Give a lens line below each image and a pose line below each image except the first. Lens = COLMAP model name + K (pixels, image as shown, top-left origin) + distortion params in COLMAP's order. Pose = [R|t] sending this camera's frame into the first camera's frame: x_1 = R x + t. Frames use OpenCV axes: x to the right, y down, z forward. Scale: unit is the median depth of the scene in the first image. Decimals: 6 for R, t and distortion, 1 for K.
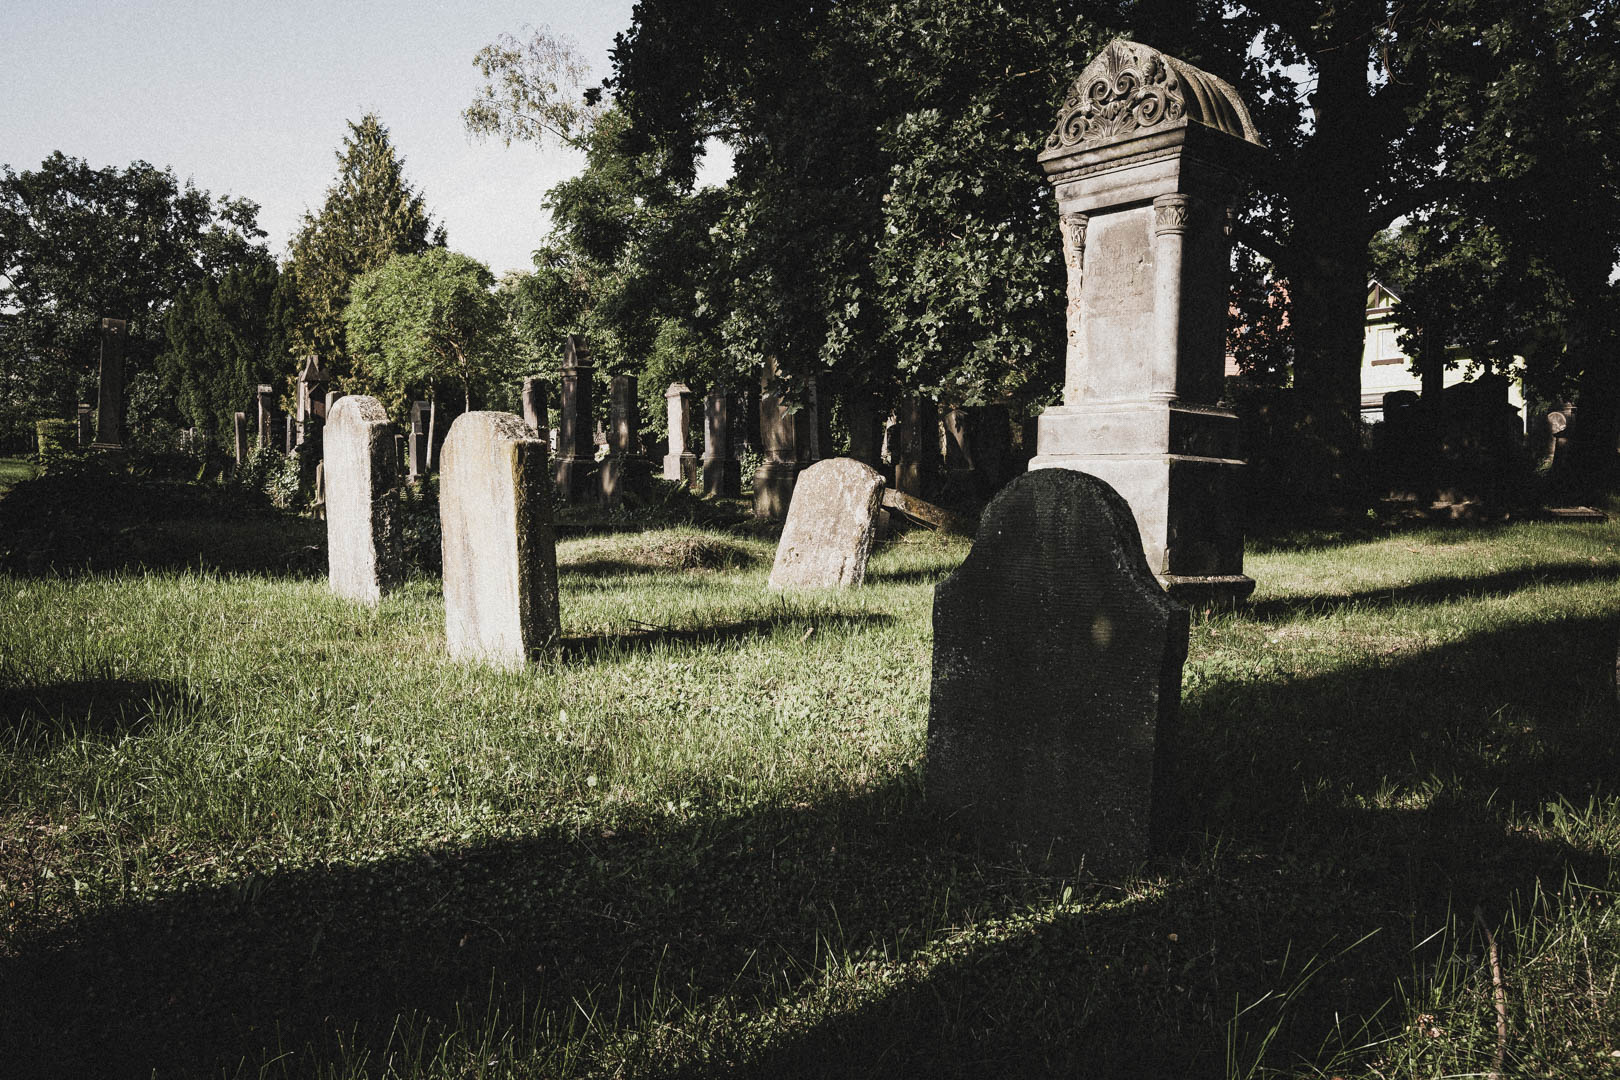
lens RADIAL K [[1236.1, 0, 809.0], [0, 1236.1, 540.1], [0, 0, 1]] dist [-0.007751, 0.005784]
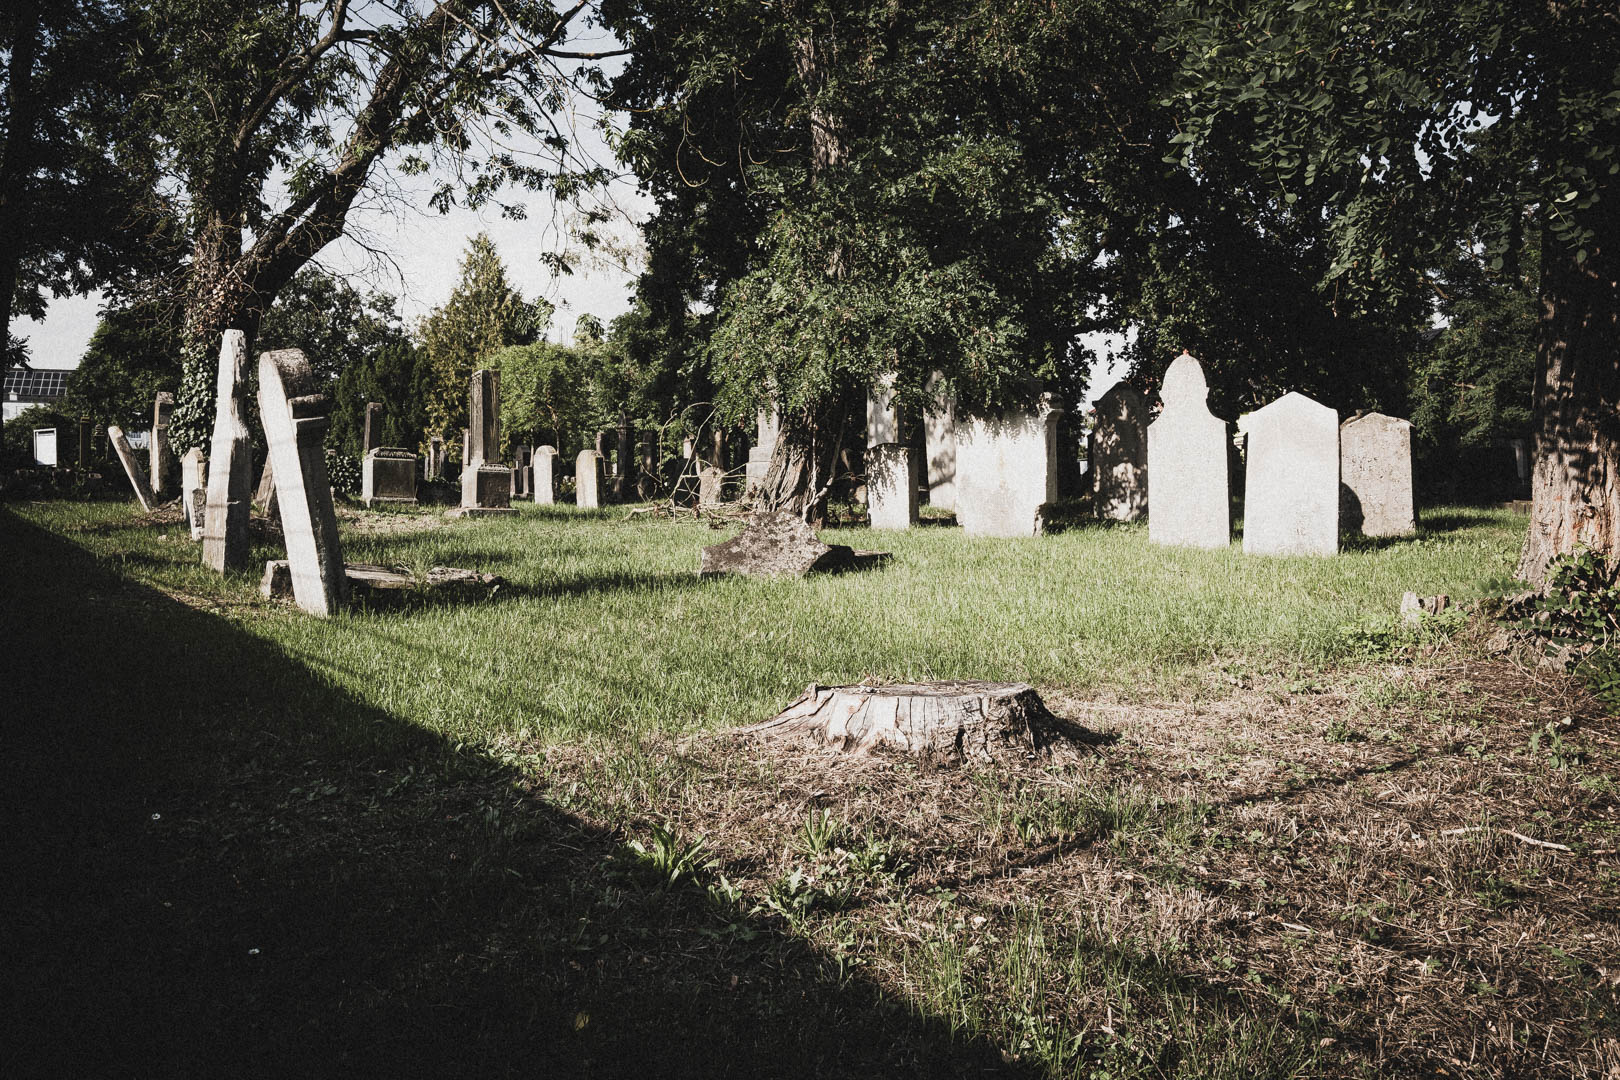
lens RADIAL K [[1236.1, 0, 809.4], [0, 1236.1, 539.0], [0, 0, 1]] dist [-0.007751, 0.005784]
pose [[0.998476, -0.003605, -0.055070, 0.071069], [0.001745, 0.999428, -0.033771, 0.033946], [0.055160, 0.033624, 0.997911, -0.310765]]
